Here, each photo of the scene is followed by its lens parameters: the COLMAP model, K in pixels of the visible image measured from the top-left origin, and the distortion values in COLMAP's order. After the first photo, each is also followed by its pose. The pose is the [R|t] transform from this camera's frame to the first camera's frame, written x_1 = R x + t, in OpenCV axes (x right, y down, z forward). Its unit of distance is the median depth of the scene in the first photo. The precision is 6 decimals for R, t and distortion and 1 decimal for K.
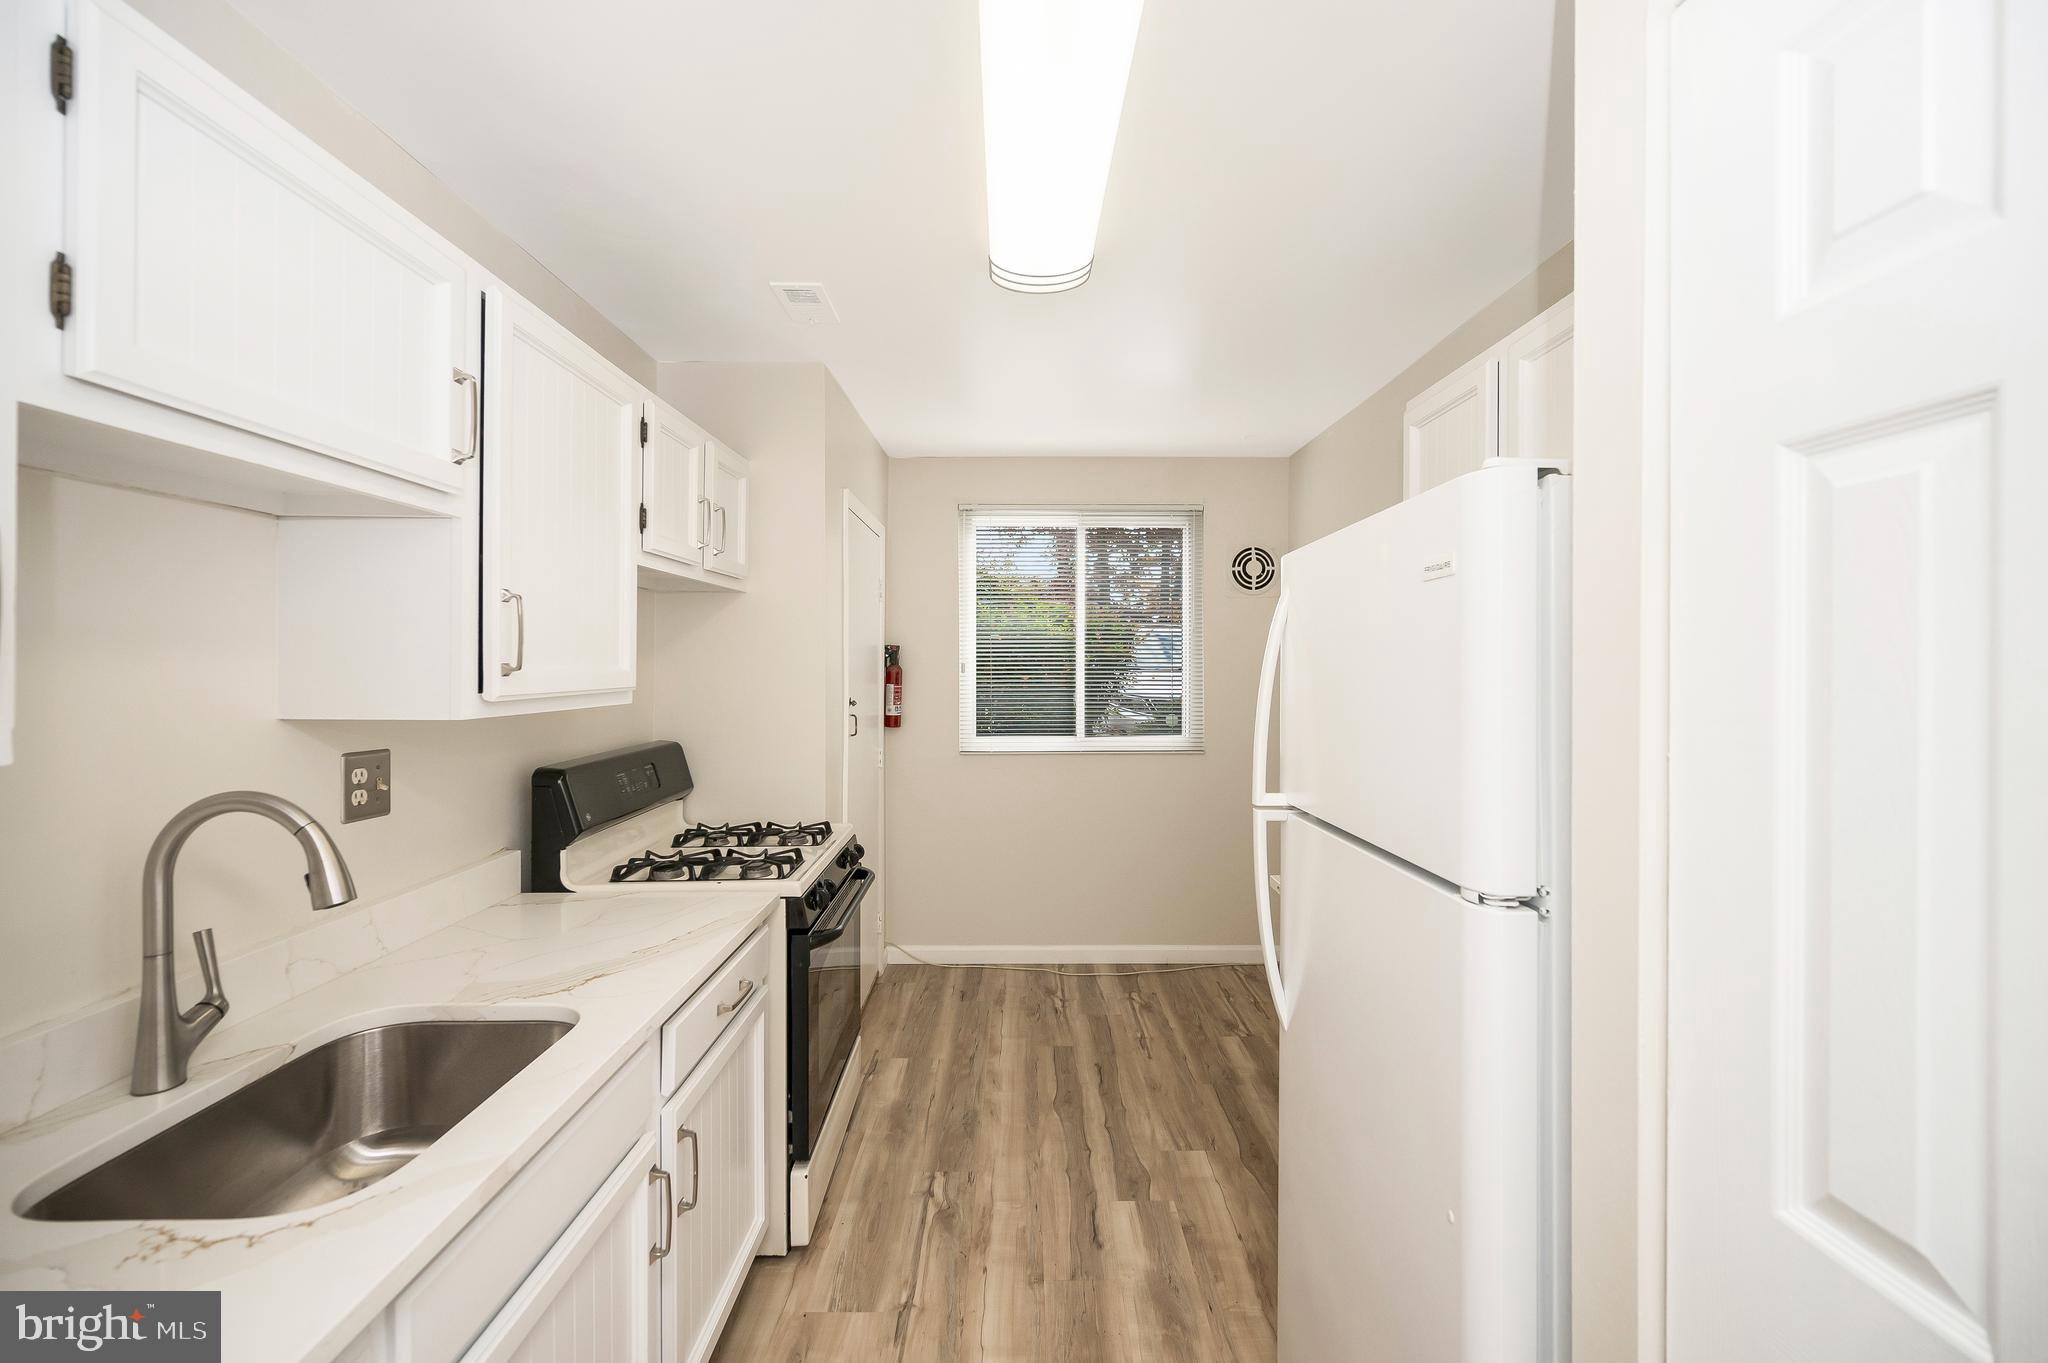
lens RADIAL K [[848.9, 0, 1033.8], [0, 848.9, 645.6], [0, 0, 1]] dist [-0.001295, -0.000147]
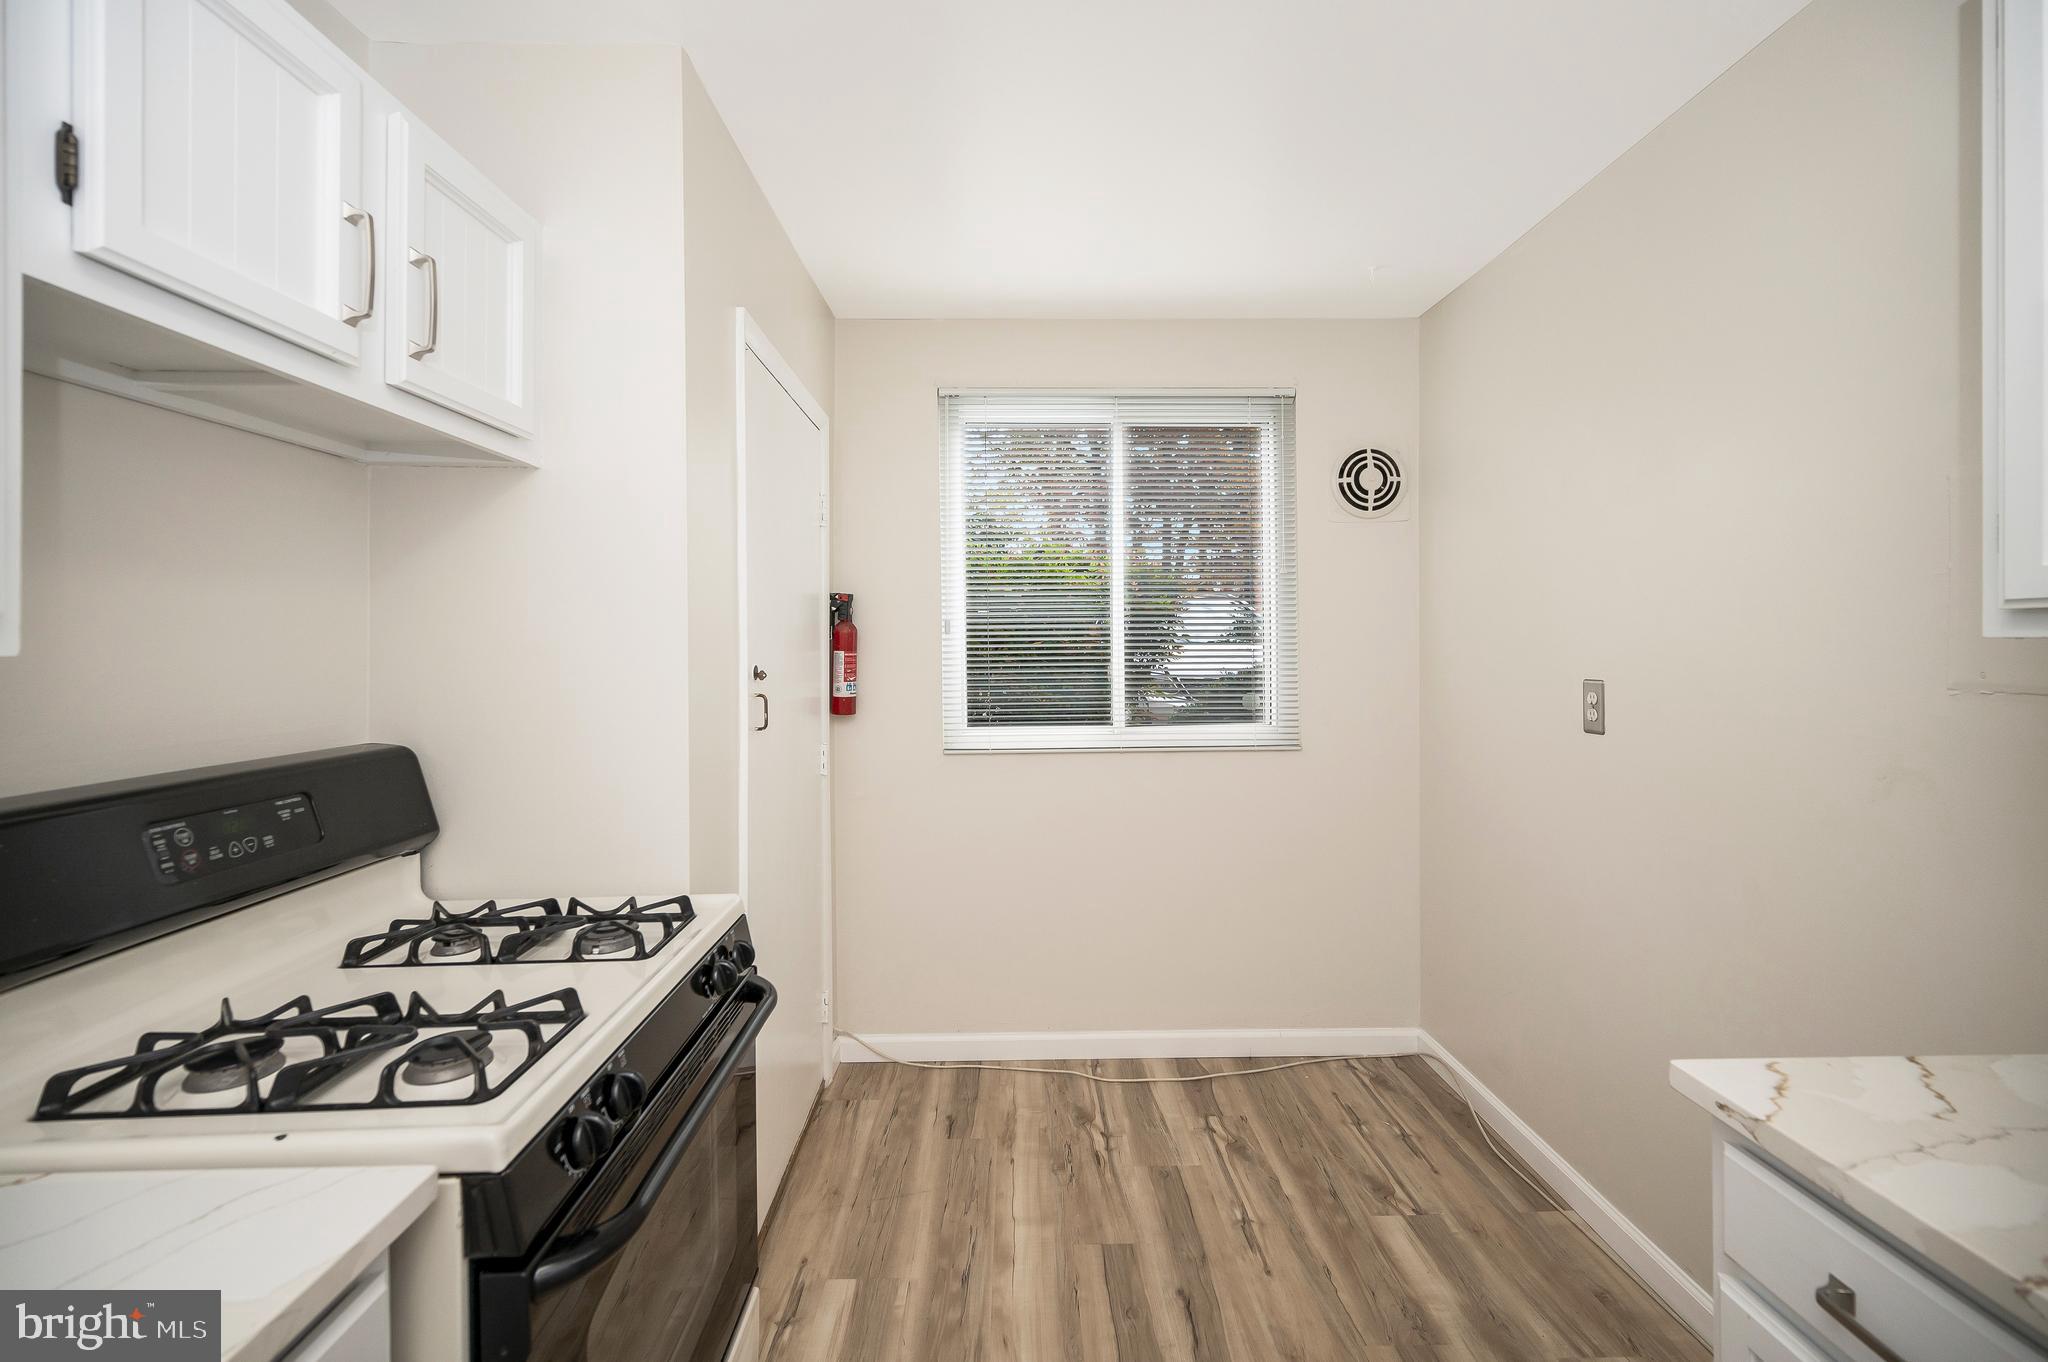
lens RADIAL K [[848.9, 0, 1059.4], [0, 848.9, 633.9], [0, 0, 1]] dist [-0.001295, -0.000147]
pose [[0.999257, -0.005638, 0.038139, -0.027995], [0.005575, 0.999983, 0.001744, 0.041456], [-0.038149, -0.001530, 0.999271, 0.426124]]
